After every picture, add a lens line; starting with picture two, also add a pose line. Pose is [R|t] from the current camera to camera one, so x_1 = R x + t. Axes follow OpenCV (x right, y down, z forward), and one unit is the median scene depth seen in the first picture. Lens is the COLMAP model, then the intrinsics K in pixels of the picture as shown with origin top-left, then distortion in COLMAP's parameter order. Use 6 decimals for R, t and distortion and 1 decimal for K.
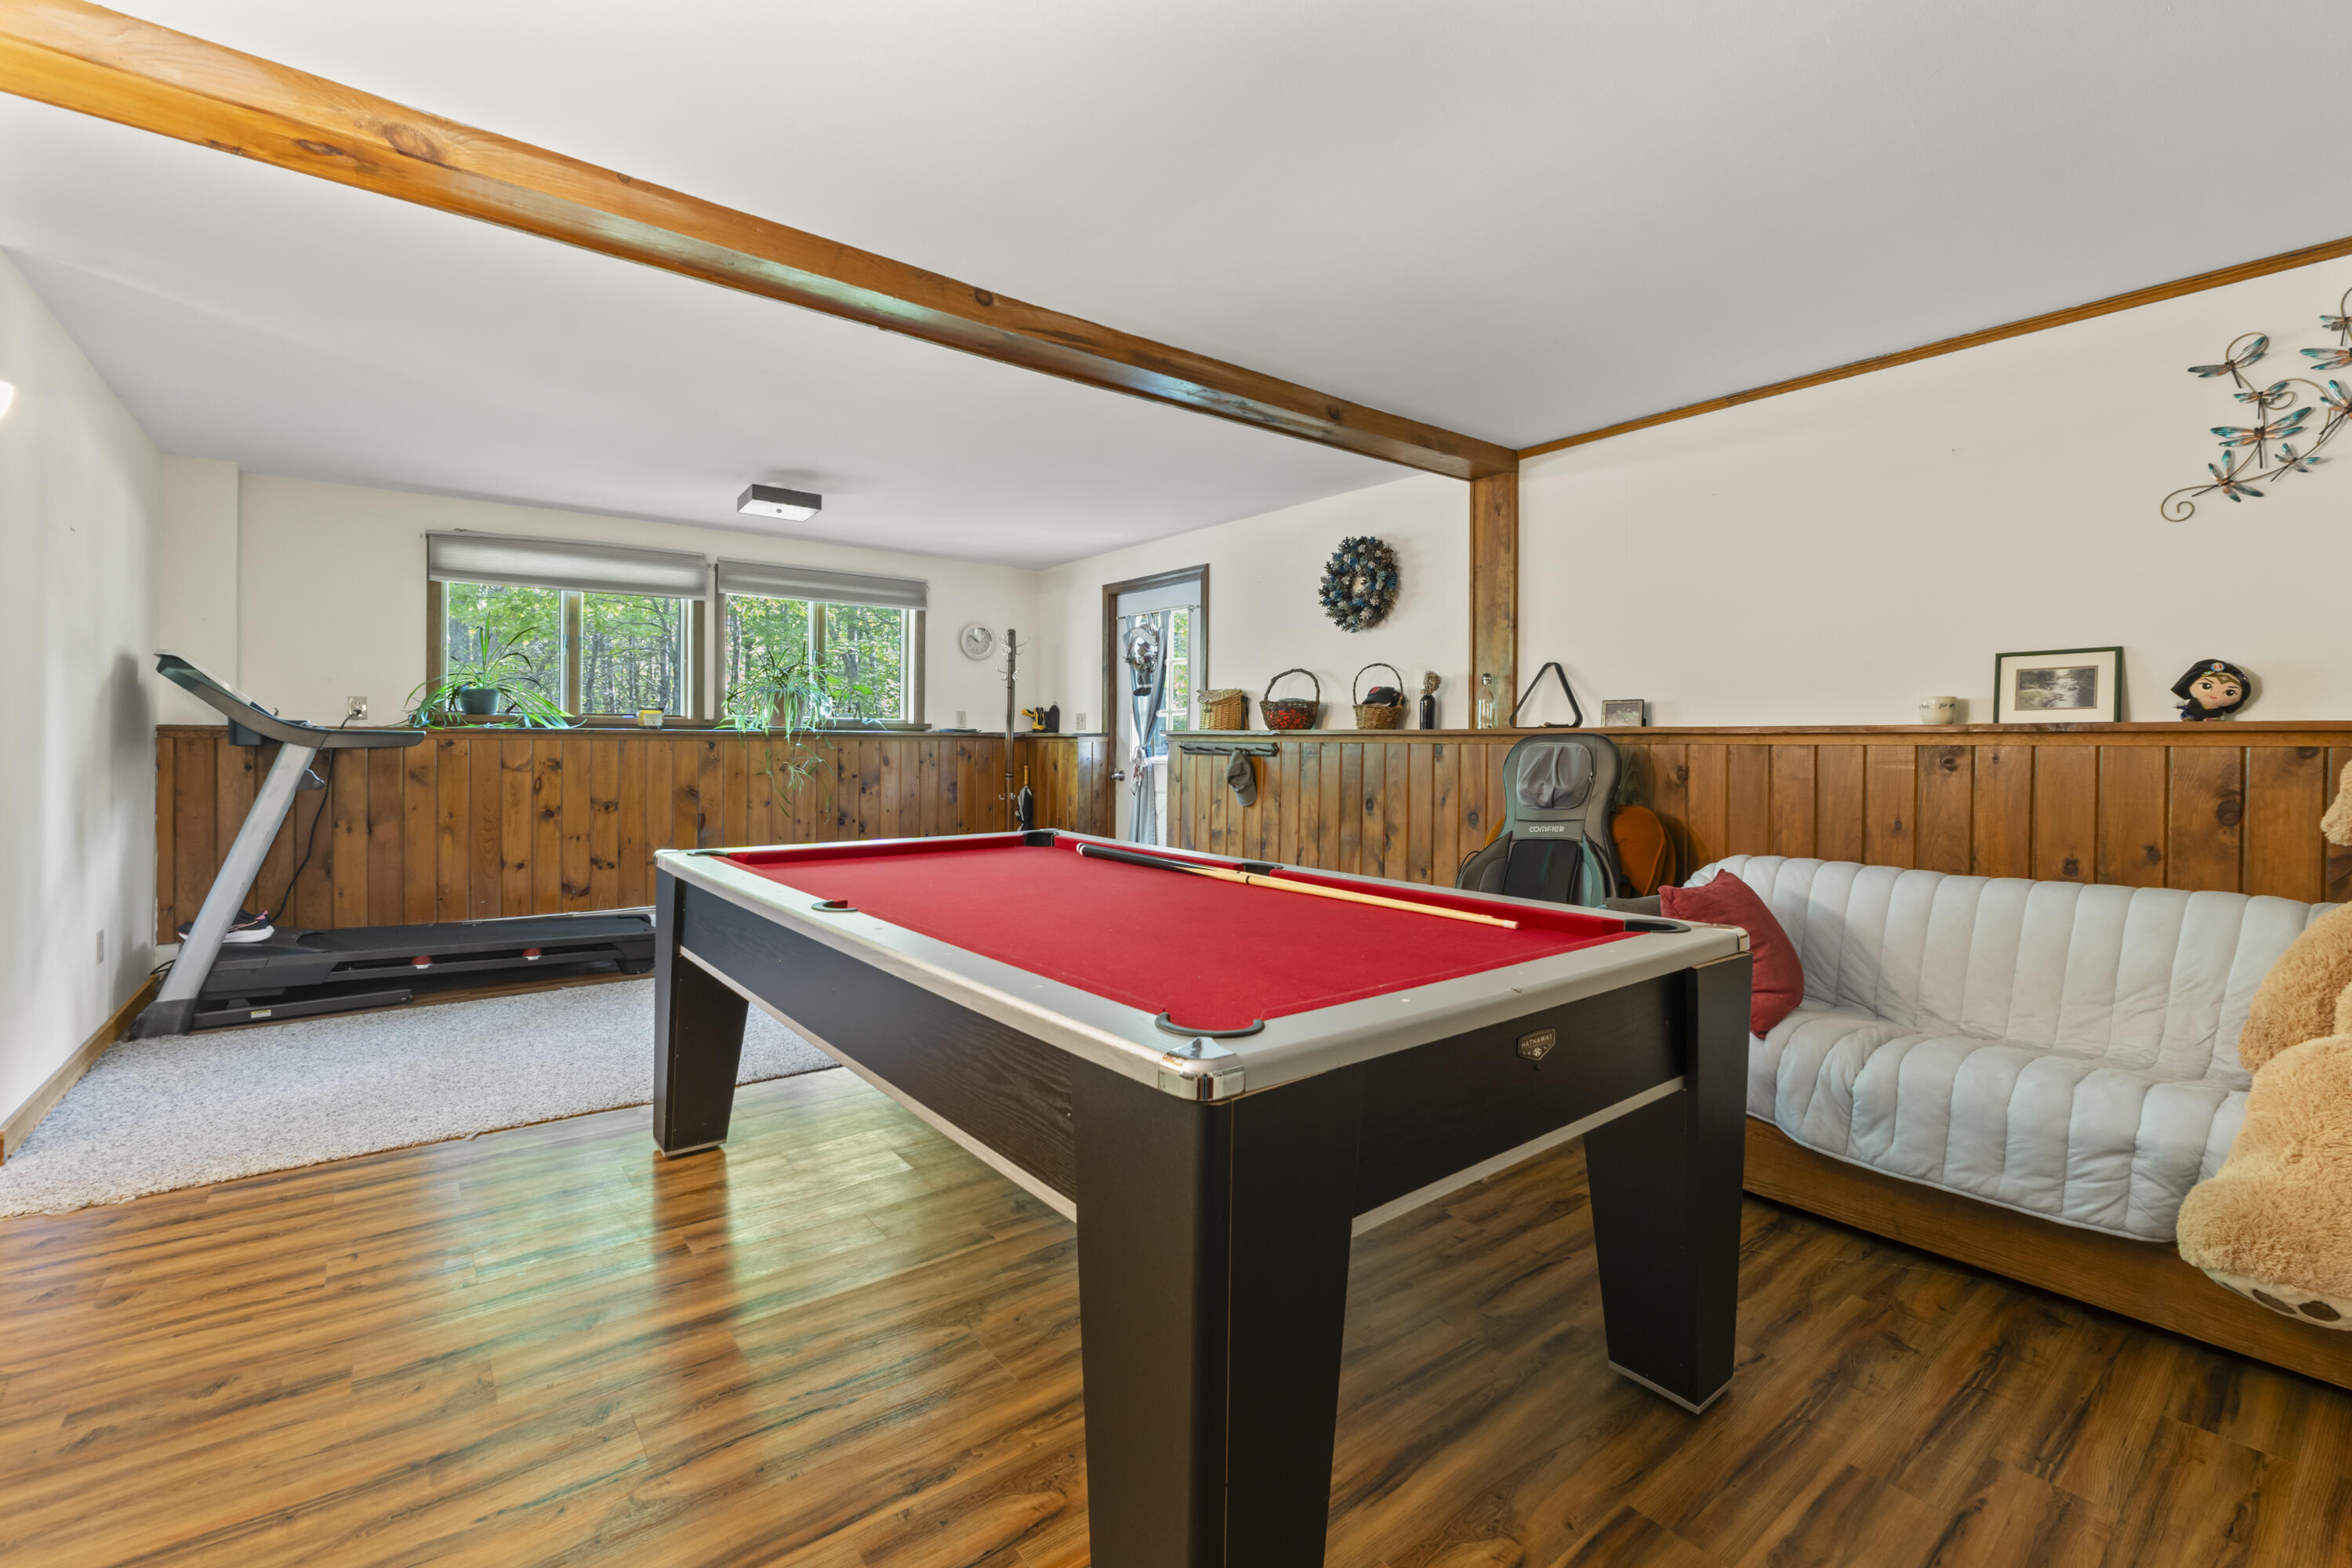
lens RADIAL K [[1018.0, 0, 1247.3], [0, 1018.0, 737.2], [0, 0, 1]] dist [-0.006021, -0.000108]
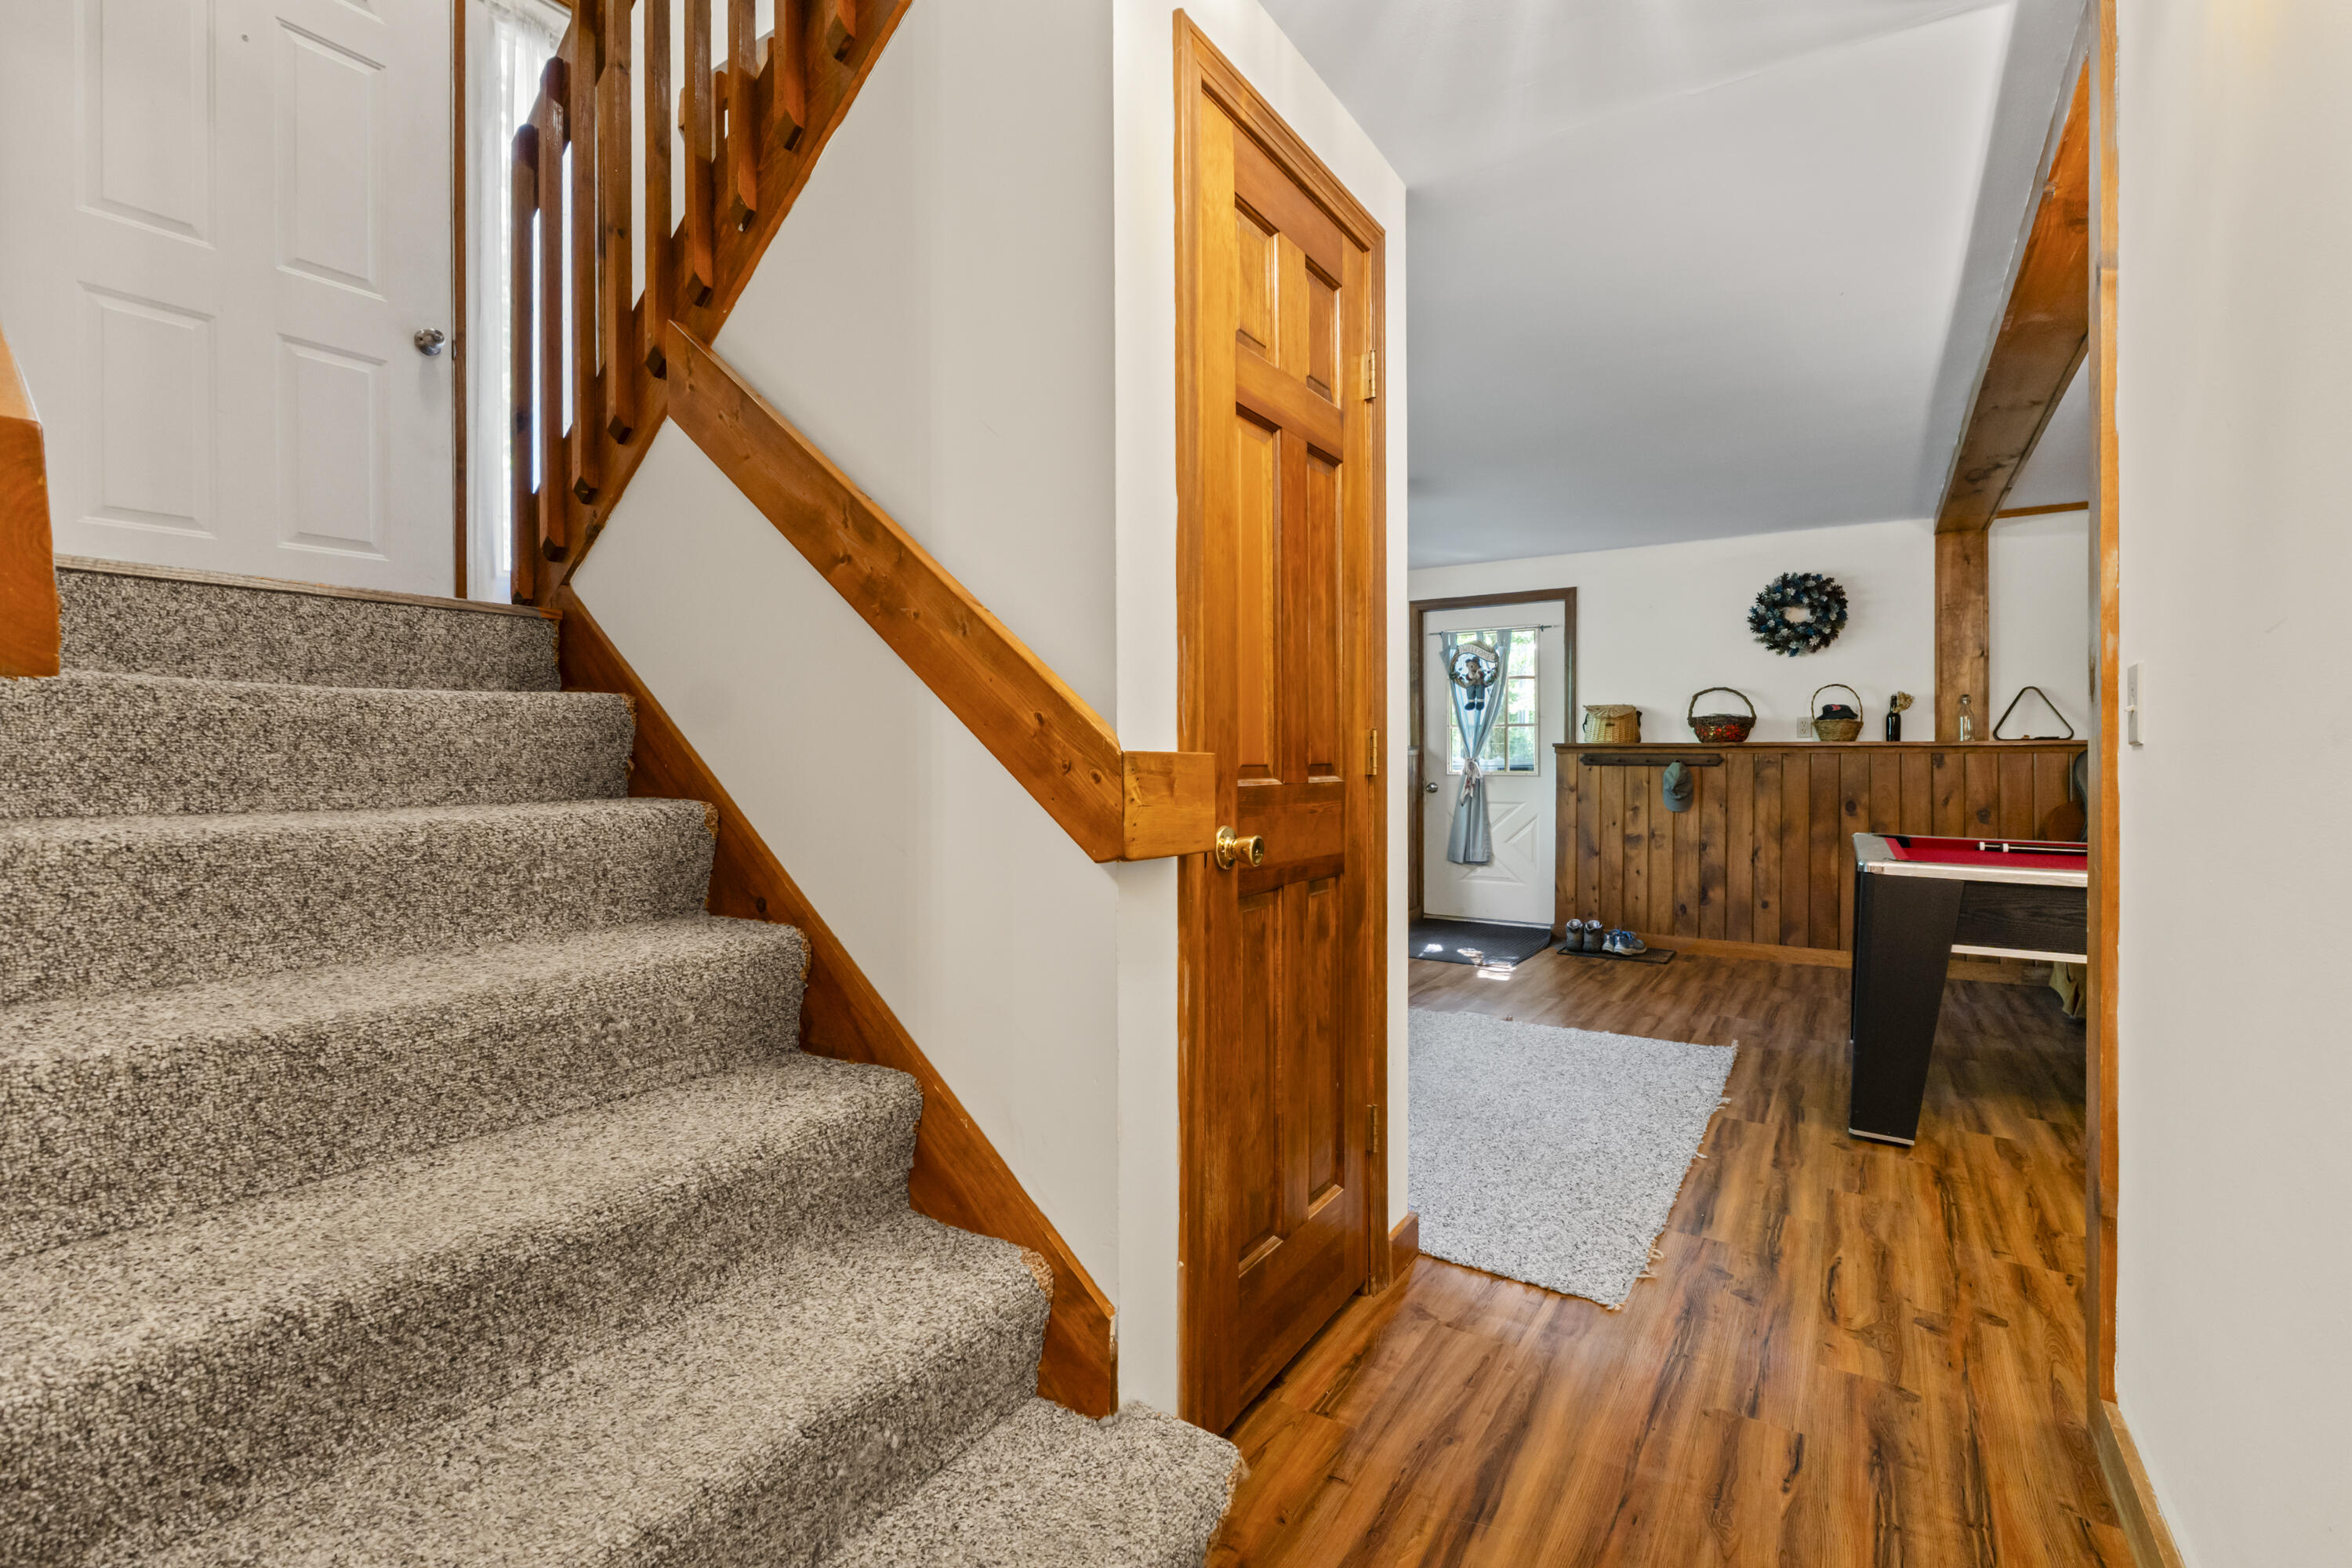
lens RADIAL K [[1018.0, 0, 1201.6], [0, 1018.0, 755.5], [0, 0, 1]] dist [-0.006021, -0.000108]
pose [[0.951649, -0.006189, 0.307125, -0.889594], [0.004508, 0.999971, 0.006182, -0.002148], [-0.307154, -0.004499, 0.951649, 0.121588]]
